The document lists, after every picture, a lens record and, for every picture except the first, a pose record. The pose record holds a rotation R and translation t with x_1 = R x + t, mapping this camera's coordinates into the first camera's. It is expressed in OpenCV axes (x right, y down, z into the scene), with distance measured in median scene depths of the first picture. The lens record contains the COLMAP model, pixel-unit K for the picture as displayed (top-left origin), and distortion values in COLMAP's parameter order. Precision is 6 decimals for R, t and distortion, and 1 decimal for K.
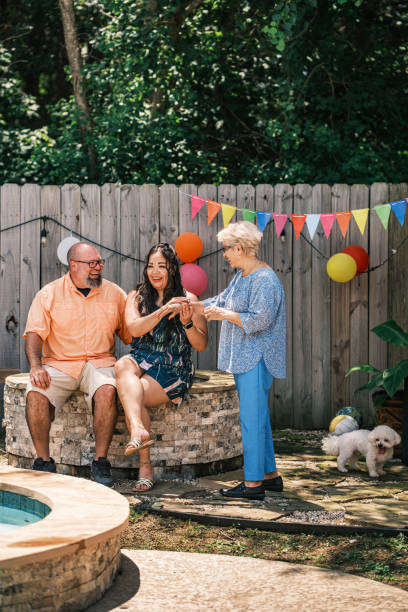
lens RADIAL K [[1403.1, 0, 204.0], [0, 1403.1, 306.0], [0, 0, 1]] dist [0.032477, 0.035256]
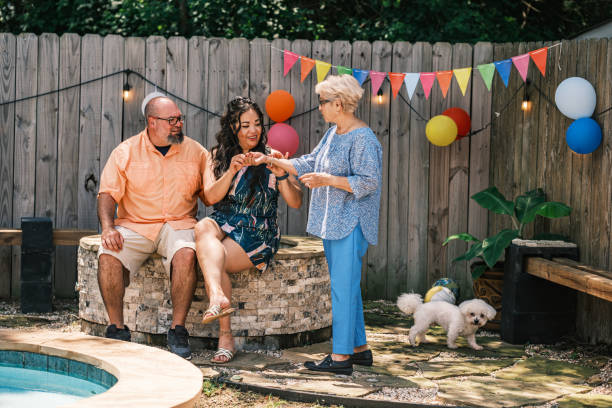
lens RADIAL K [[1403.1, 0, 306.0], [0, 1403.1, 204.0], [0, 0, 1]] dist [0.032477, 0.035256]
pose [[0.999778, 0.021062, 0.000286, 0.009028], [-0.021064, 0.999612, 0.018217, 0.007831], [0.000098, -0.018219, 0.999834, 0.064613]]
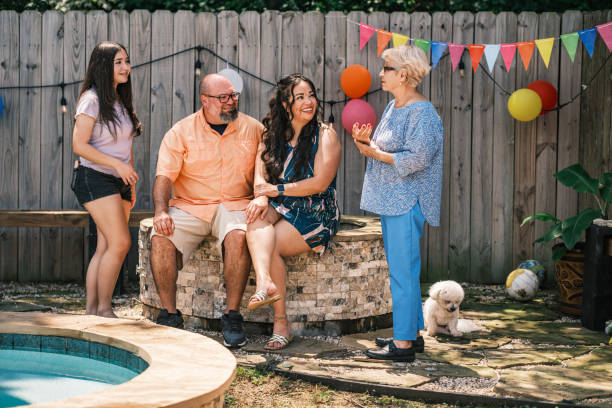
lens RADIAL K [[1403.1, 0, 306.0], [0, 1403.1, 204.0], [0, 0, 1]] dist [0.032477, 0.035256]
pose [[0.994434, 0.016262, -0.104095, 0.062253], [-0.012627, 0.999290, 0.035492, 0.006804], [0.104598, -0.033980, 0.993934, 0.107139]]
